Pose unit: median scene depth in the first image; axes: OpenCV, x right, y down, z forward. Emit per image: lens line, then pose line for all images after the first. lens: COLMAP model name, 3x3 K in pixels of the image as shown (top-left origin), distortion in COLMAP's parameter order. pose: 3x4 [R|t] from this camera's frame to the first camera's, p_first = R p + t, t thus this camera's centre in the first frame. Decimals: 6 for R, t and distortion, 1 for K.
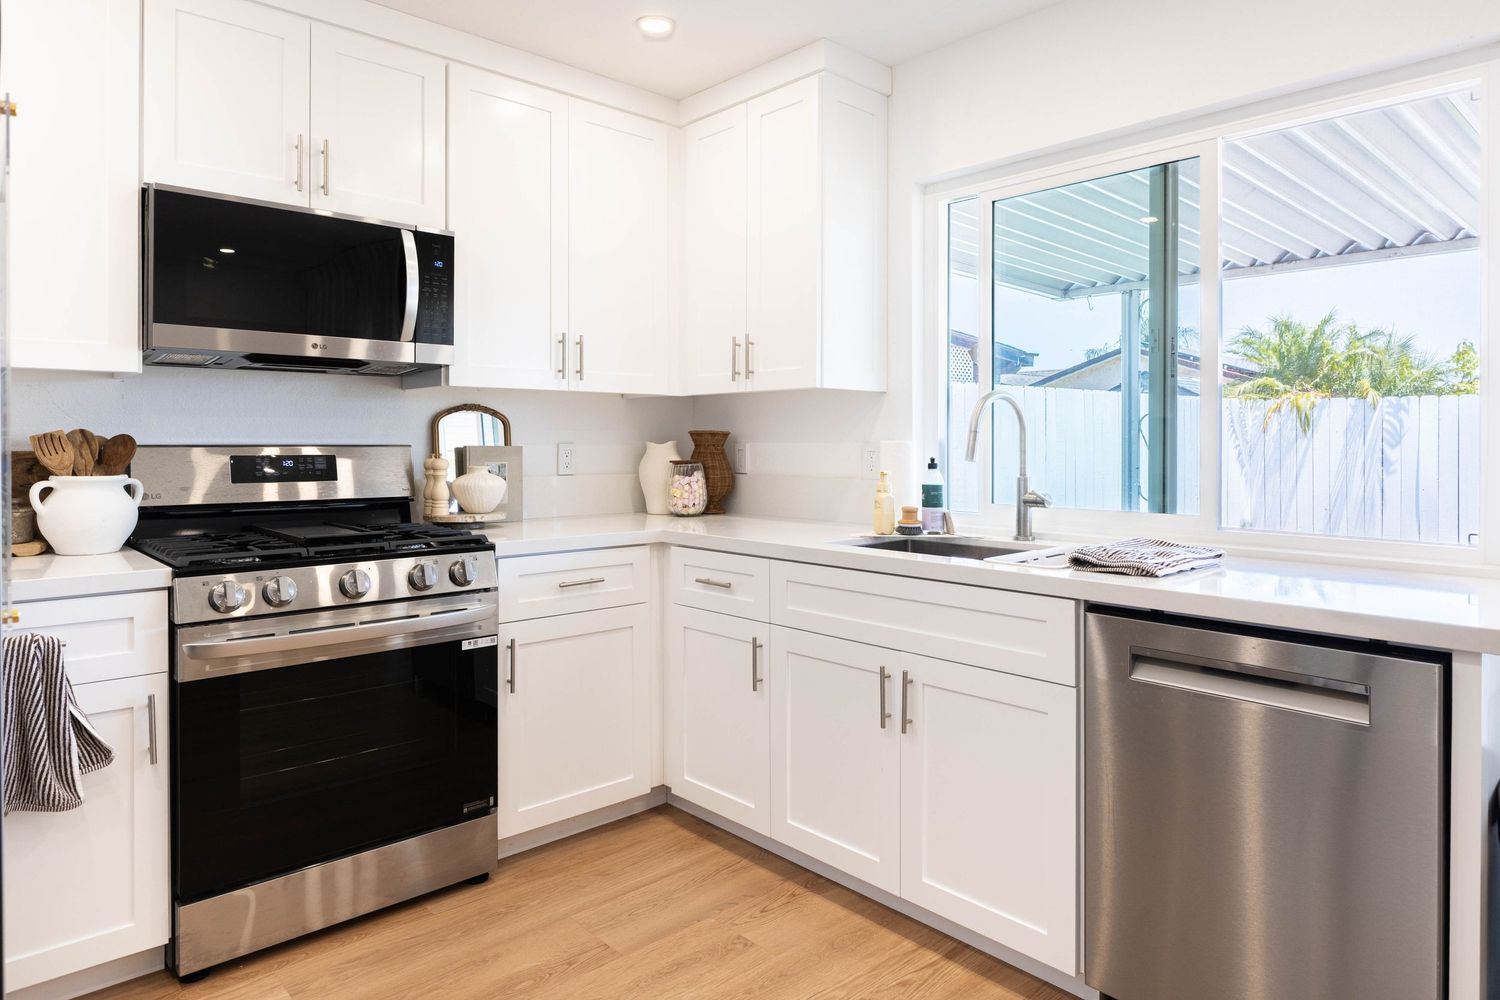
lens RADIAL K [[921.1, 0, 754.6], [0, 921.1, 440.5], [0, 0, 1]] dist [0.002604, -0.001380]
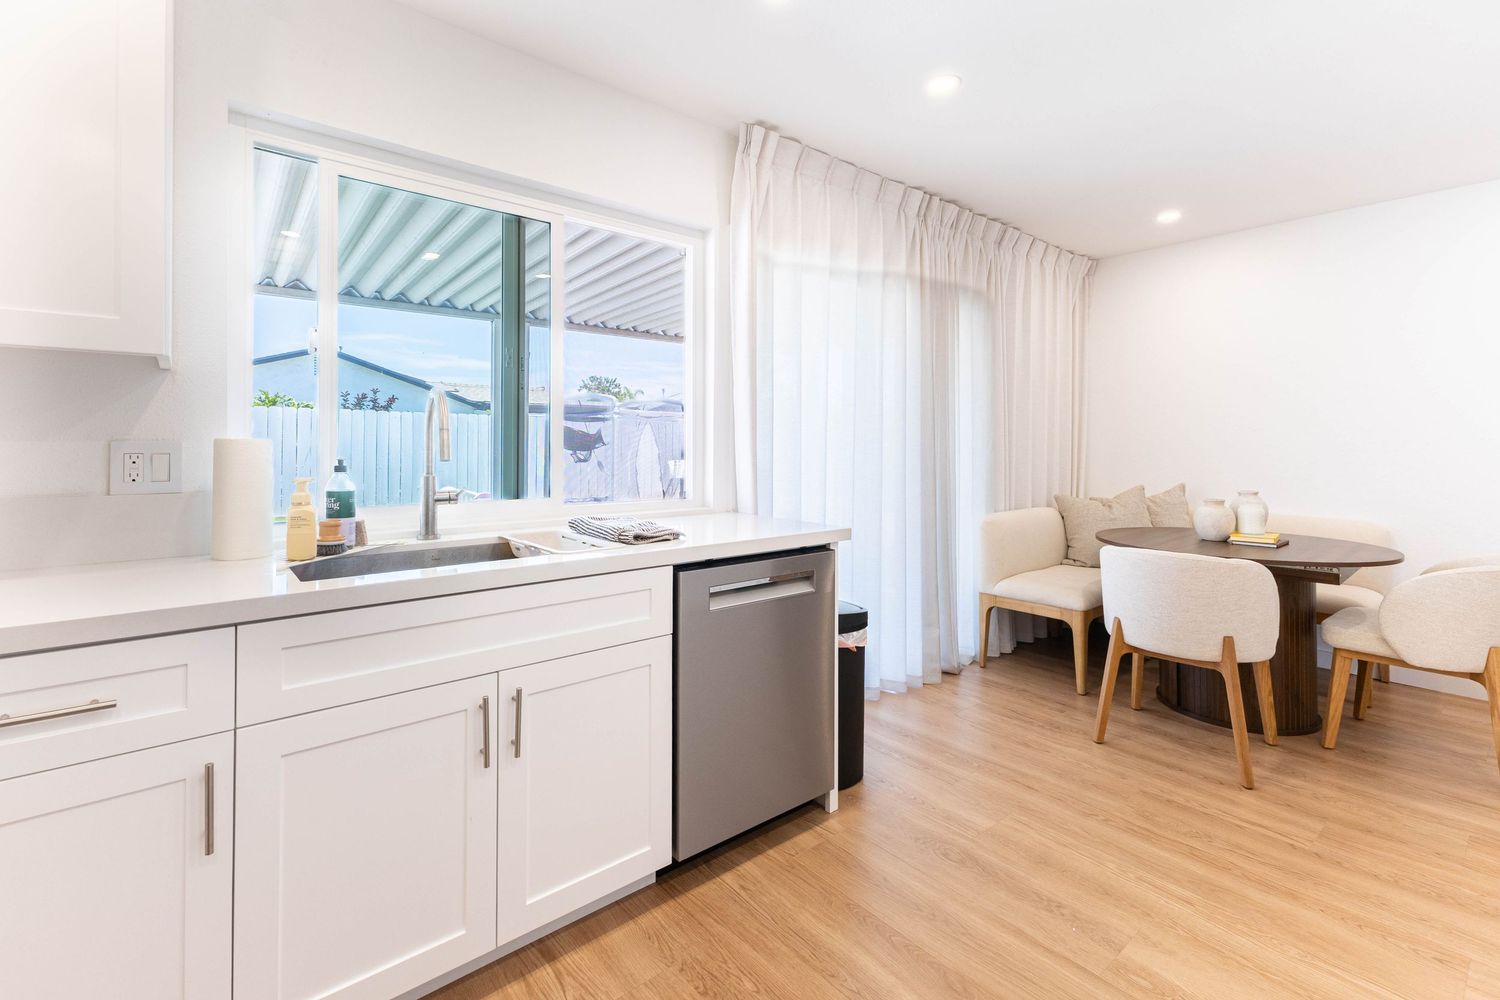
lens RADIAL K [[657.2, 0, 750.9], [0, 657.2, 445.8], [0, 0, 1]] dist [0.017422, 0.000106]
pose [[0.059095, -0.000300, 0.998252, -0.248440], [-0.000353, 1.000000, 0.000321, 0.003770], [-0.998252, -0.000371, 0.059095, 0.376041]]
